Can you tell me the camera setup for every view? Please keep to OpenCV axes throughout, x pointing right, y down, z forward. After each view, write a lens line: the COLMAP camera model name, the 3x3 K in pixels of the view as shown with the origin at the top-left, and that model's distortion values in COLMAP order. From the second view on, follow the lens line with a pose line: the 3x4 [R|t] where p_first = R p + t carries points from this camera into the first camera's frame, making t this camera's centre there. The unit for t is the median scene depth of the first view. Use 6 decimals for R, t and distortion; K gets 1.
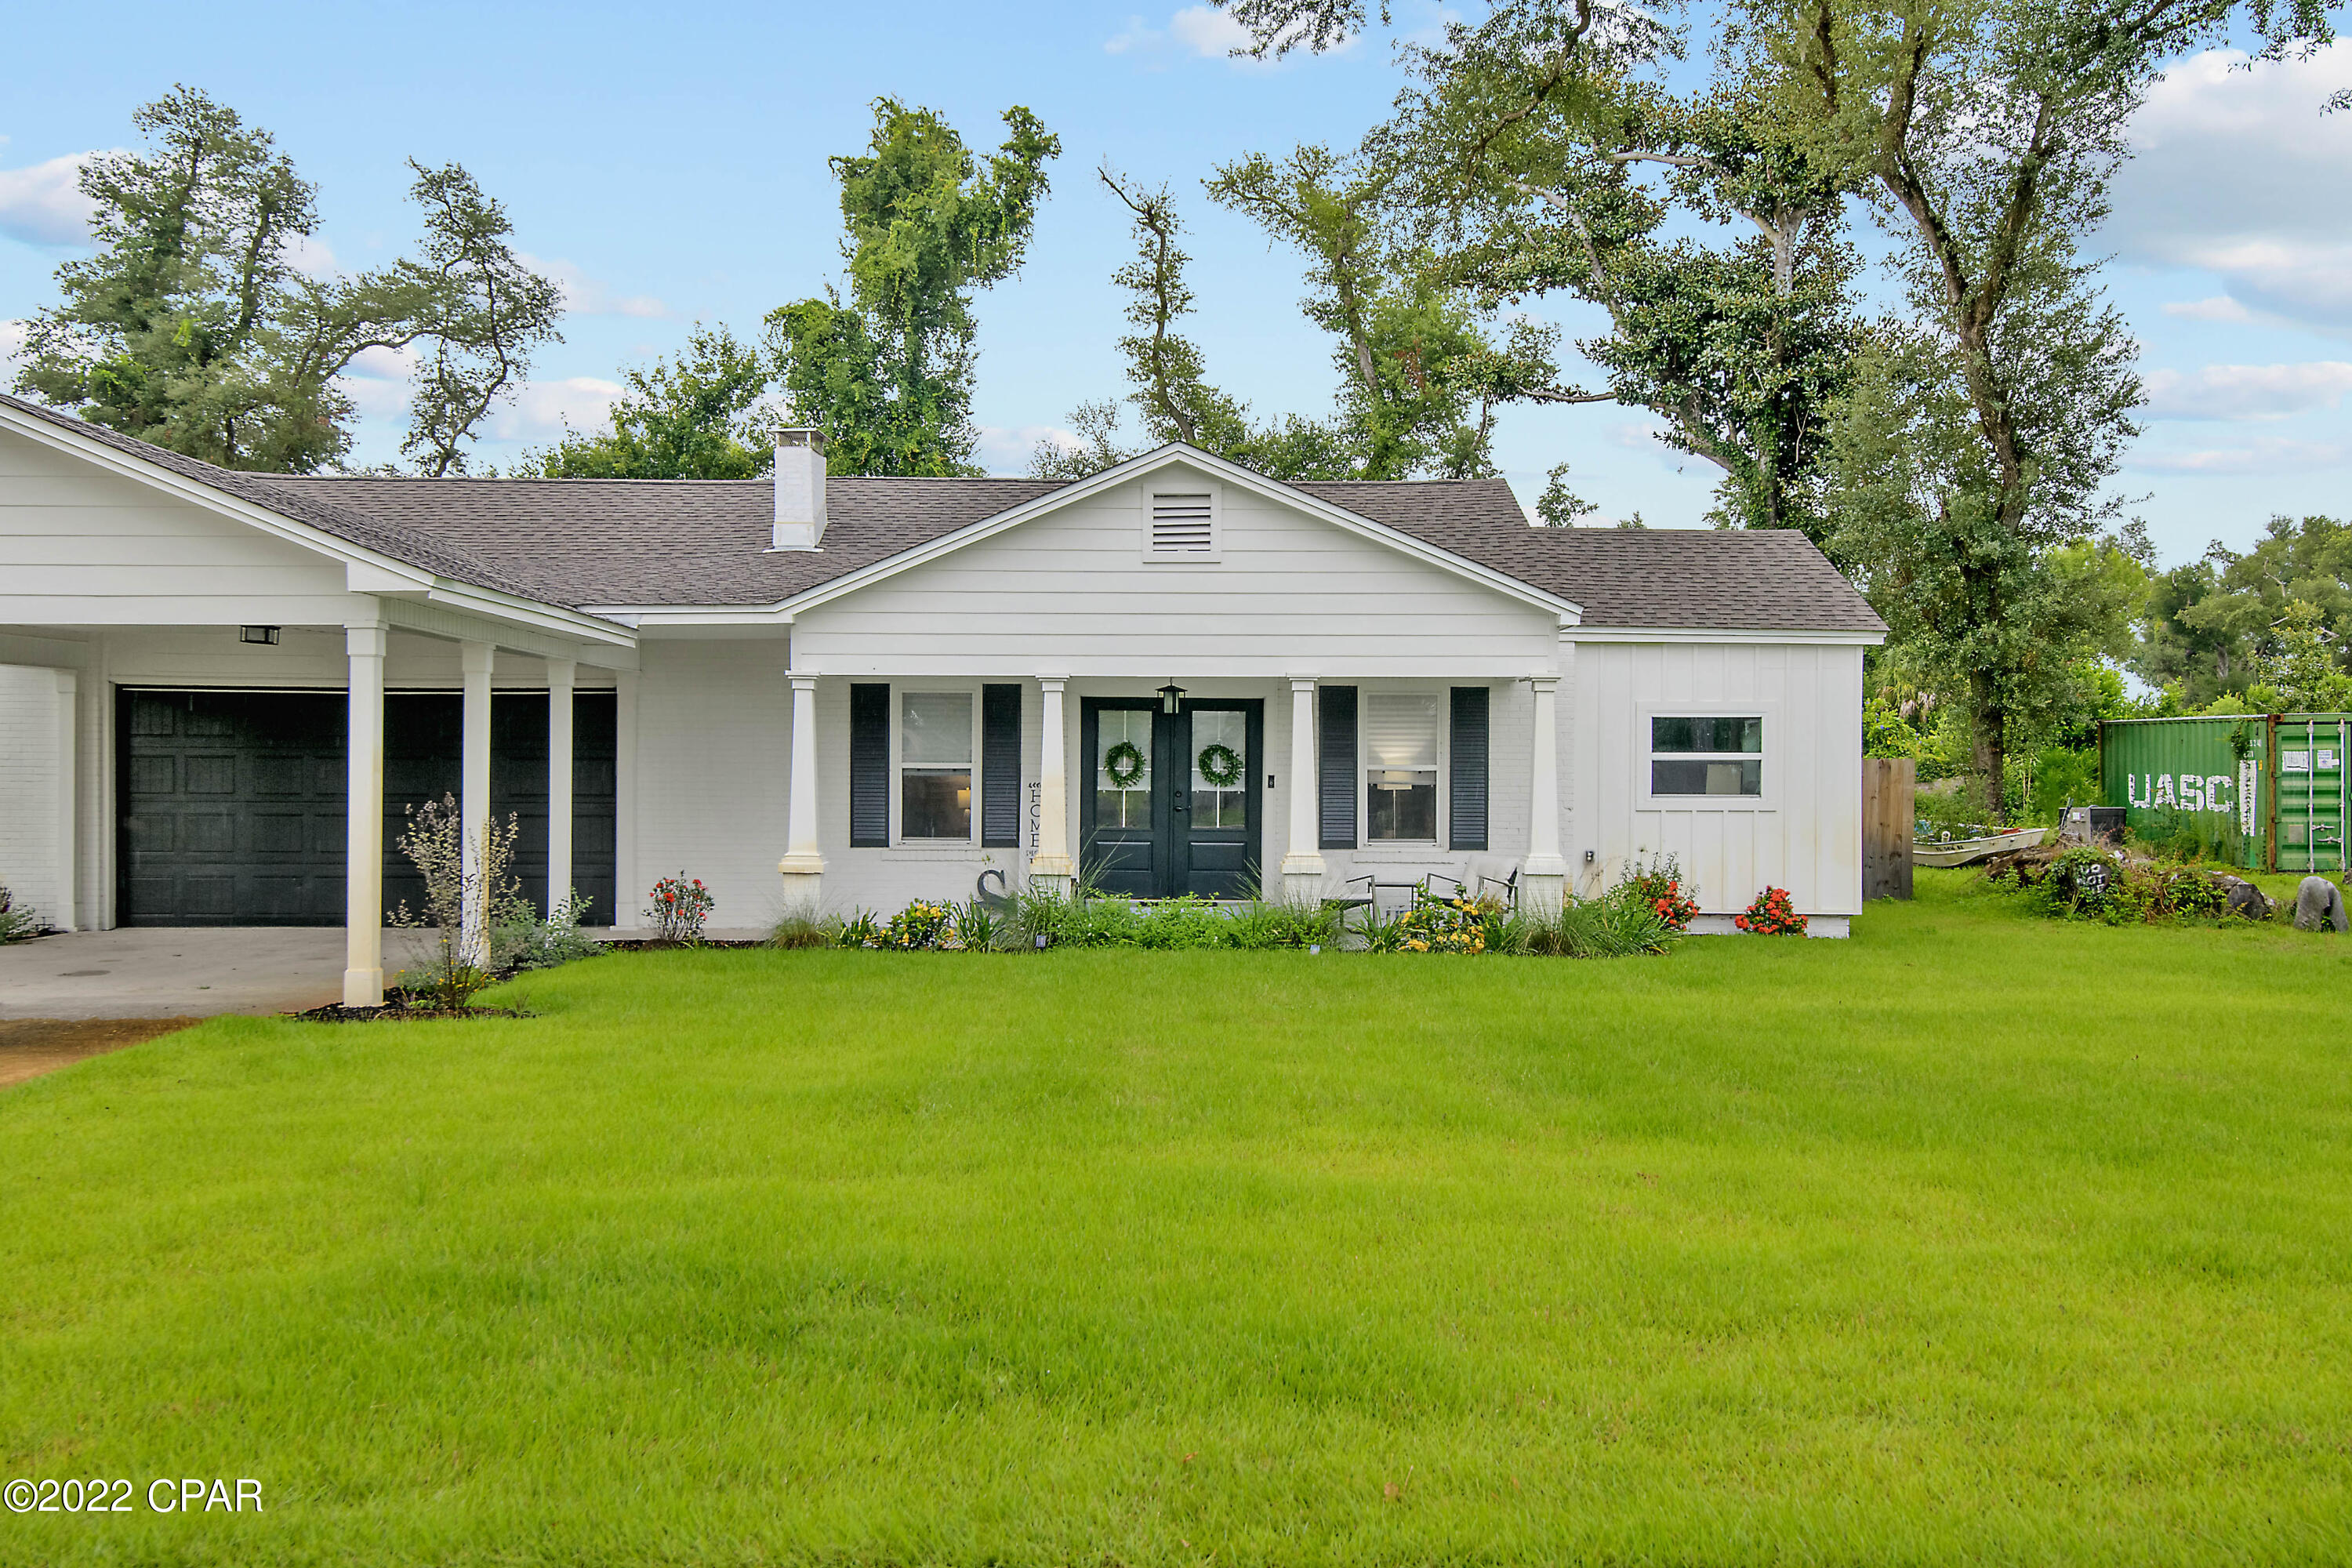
lens RADIAL K [[2205.8, 0, 1166.1], [0, 2205.8, 782.1], [0, 0, 1]] dist [0.066718, 0.000000]
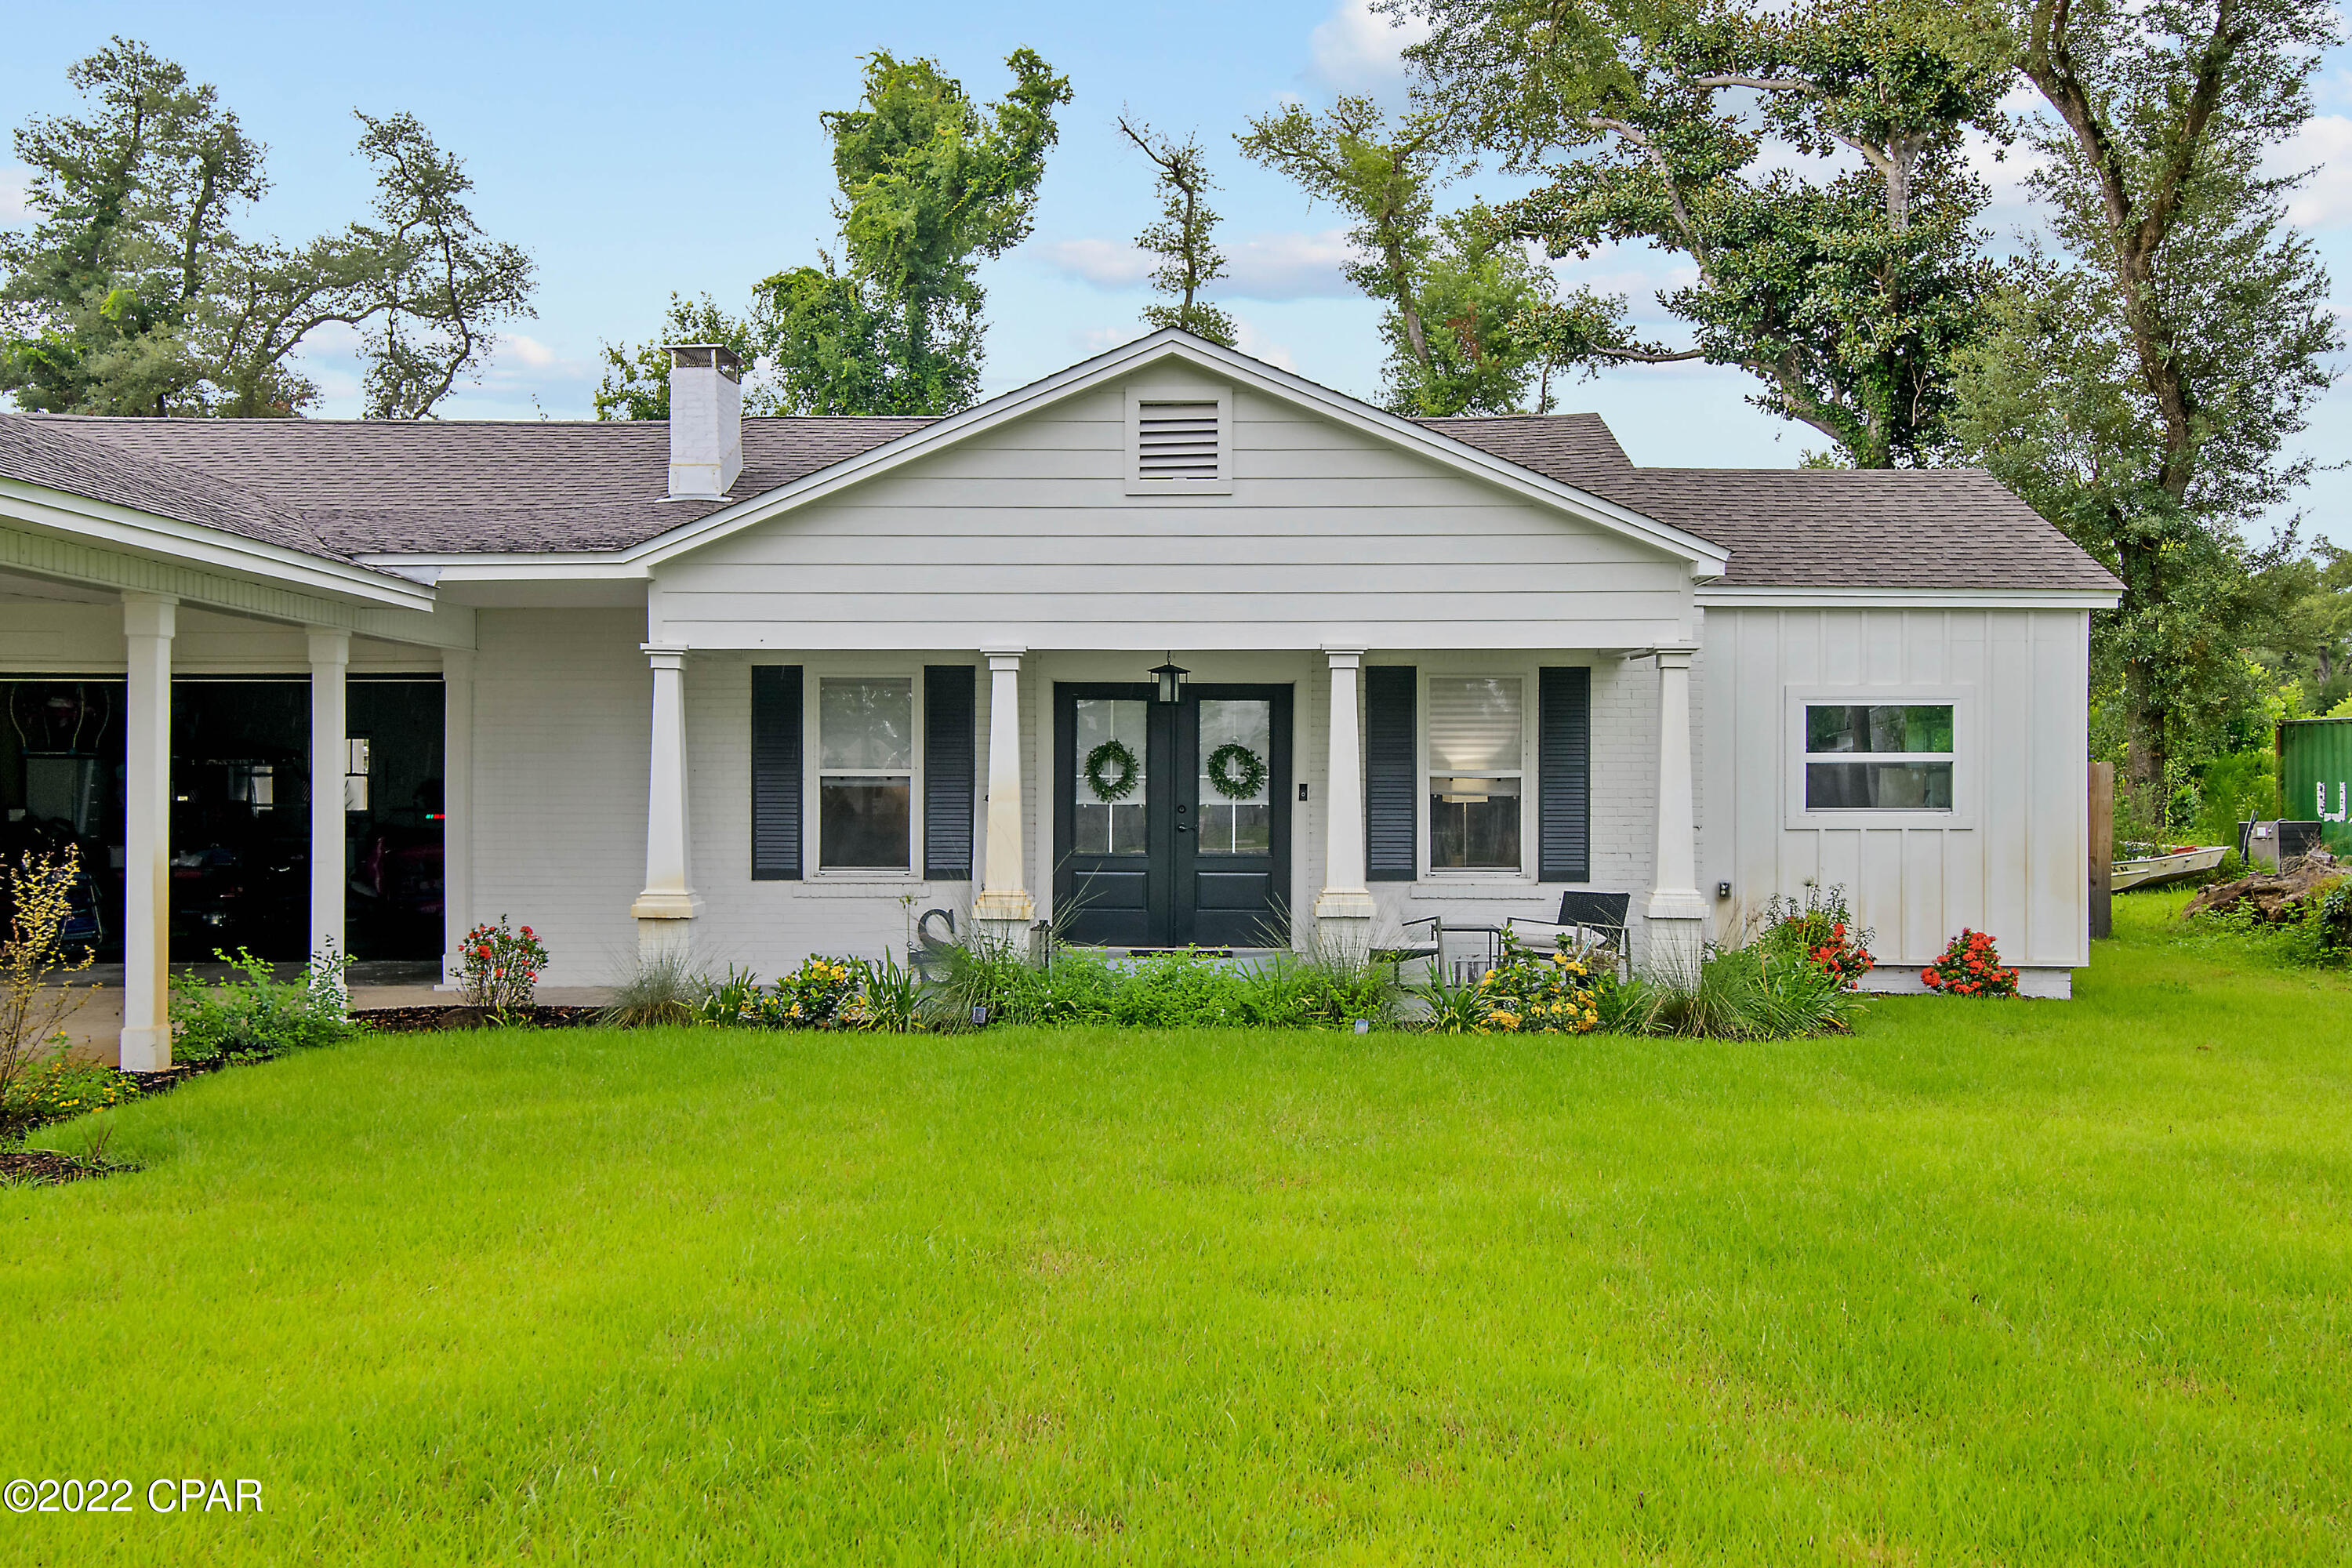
lens RADIAL K [[2205.8, 0, 1168.3], [0, 2205.8, 792.7], [0, 0, 1]] dist [0.066718, 0.000000]
pose [[0.999813, -0.002737, -0.019129, 0.009008], [0.002704, 0.999995, -0.001748, 0.000594], [0.019134, 0.001696, 0.999815, 0.136180]]
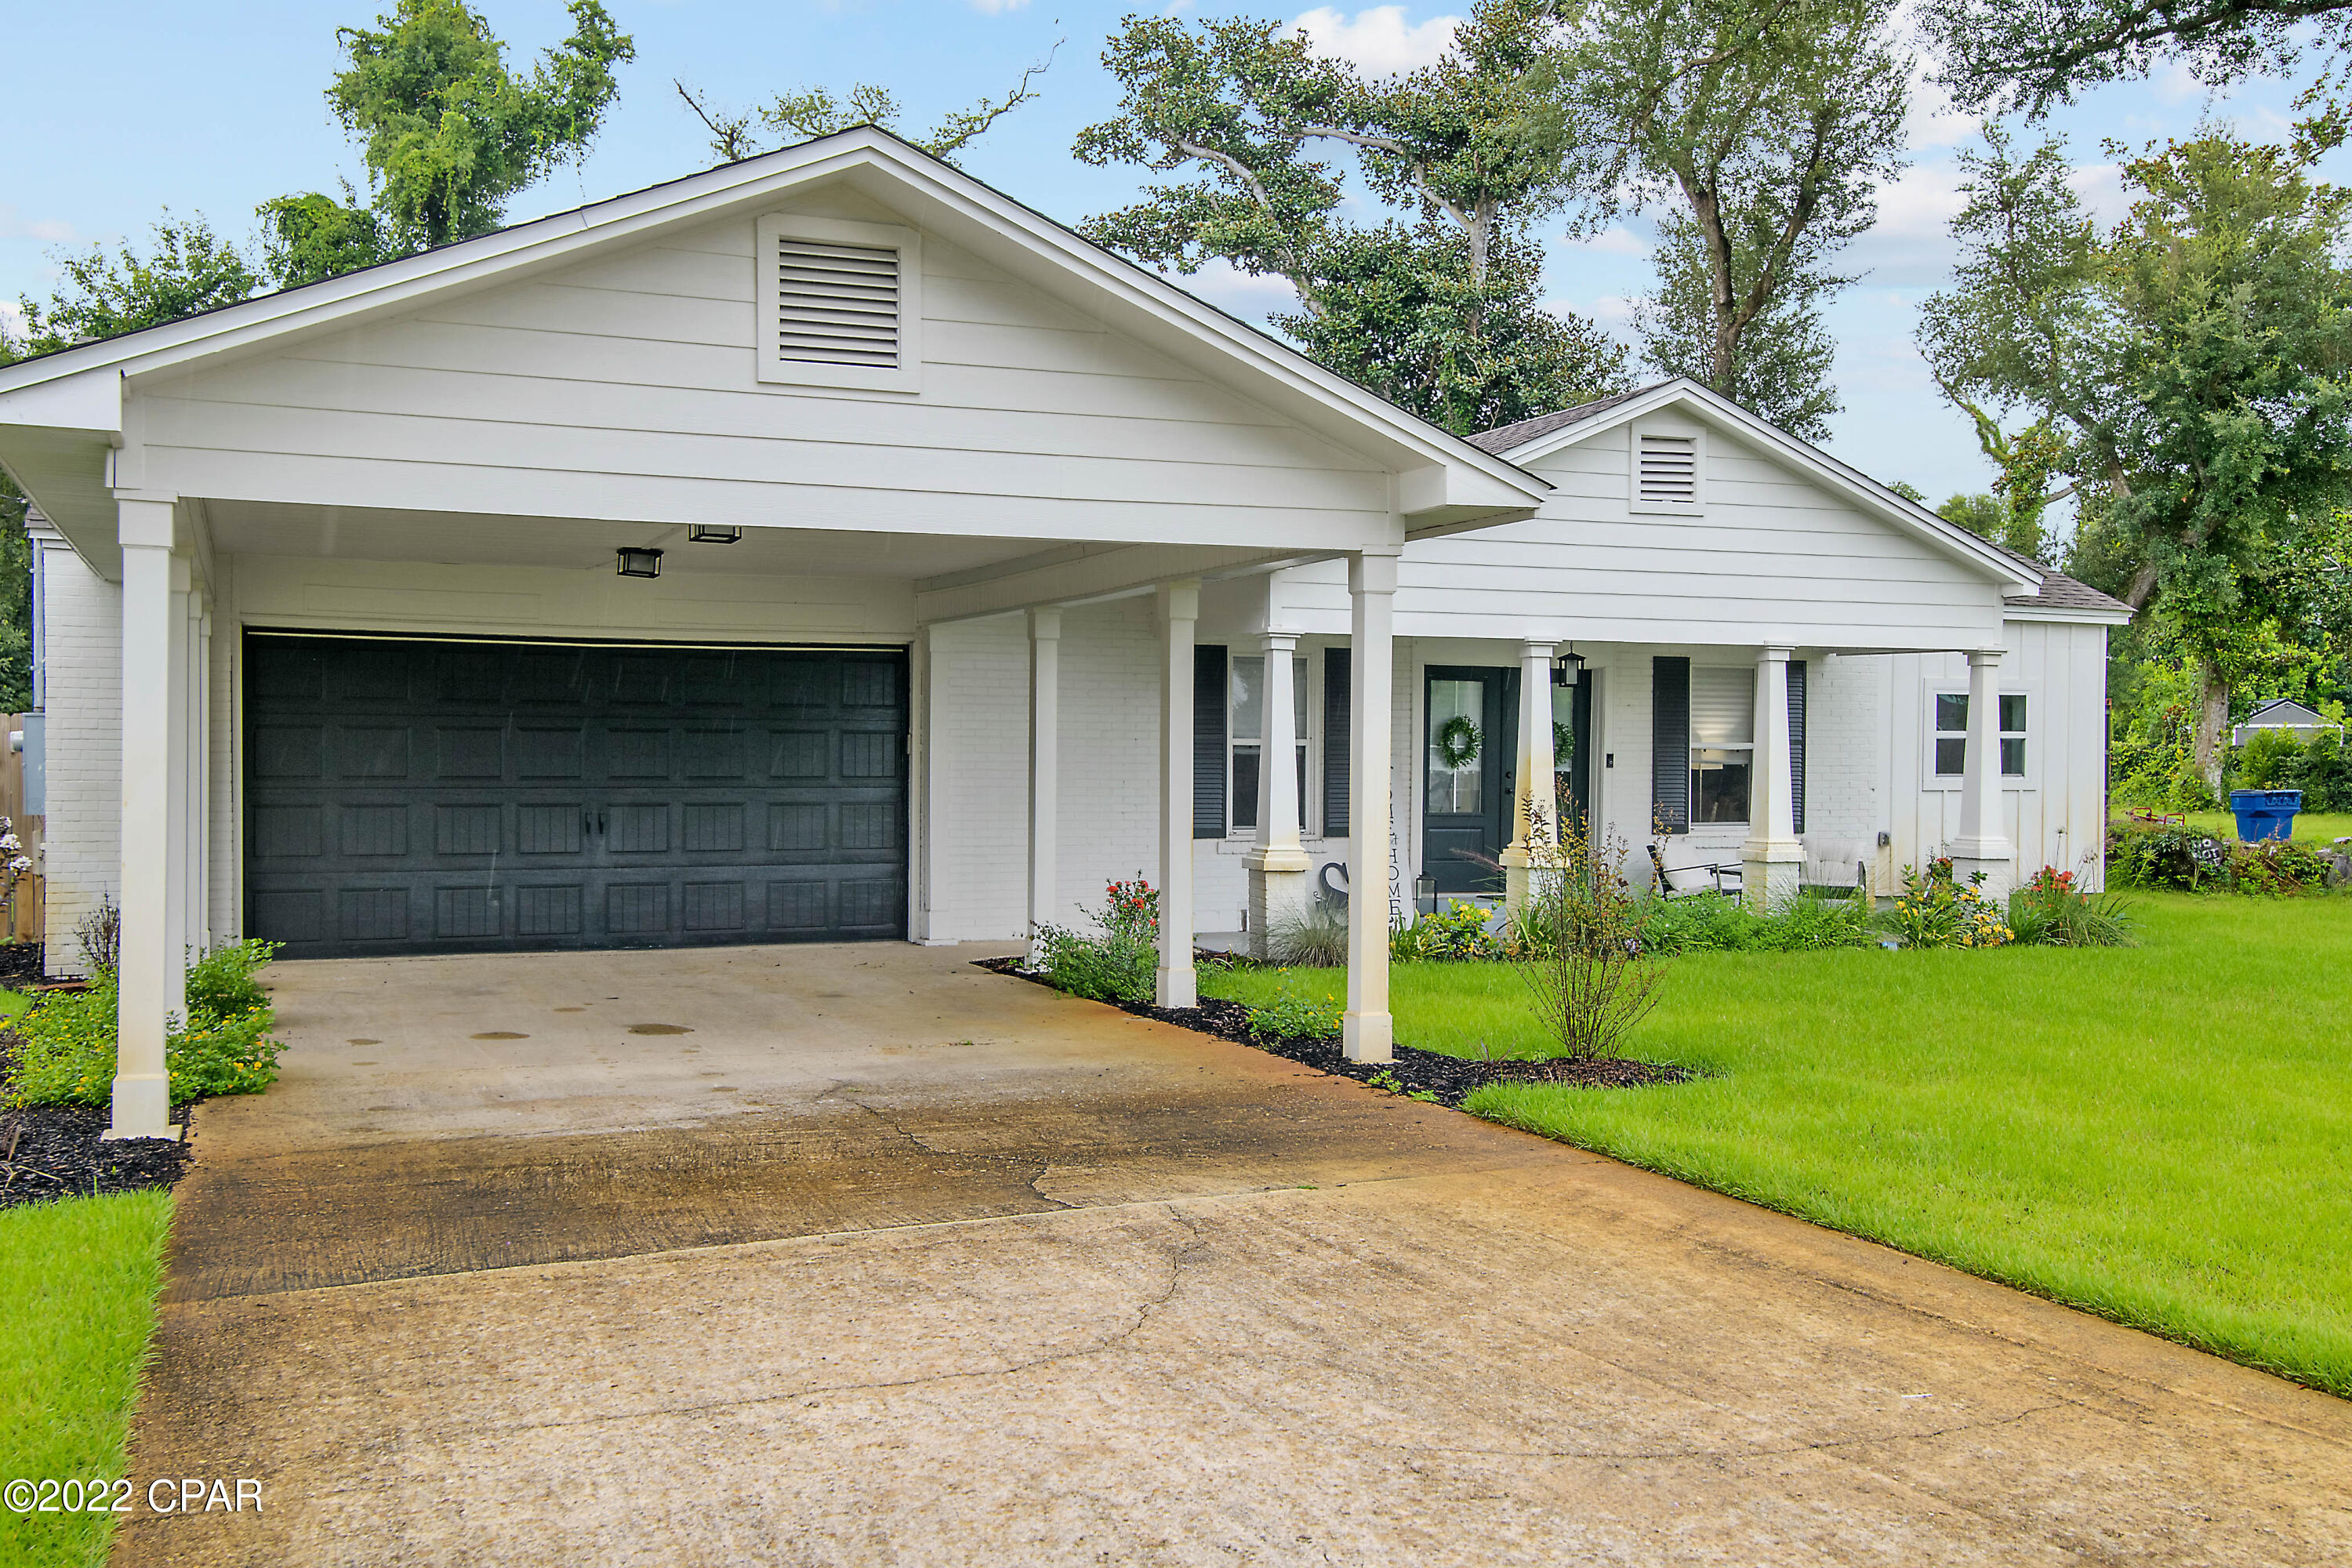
lens RADIAL K [[2205.8, 0, 1164.3], [0, 2205.8, 770.8], [0, 0, 1]] dist [0.066718, 0.000000]
pose [[0.926823, -0.002020, 0.375493, -0.266849], [0.000851, 0.999994, 0.003280, 0.000481], [-0.375497, -0.002721, 0.926819, 0.127056]]
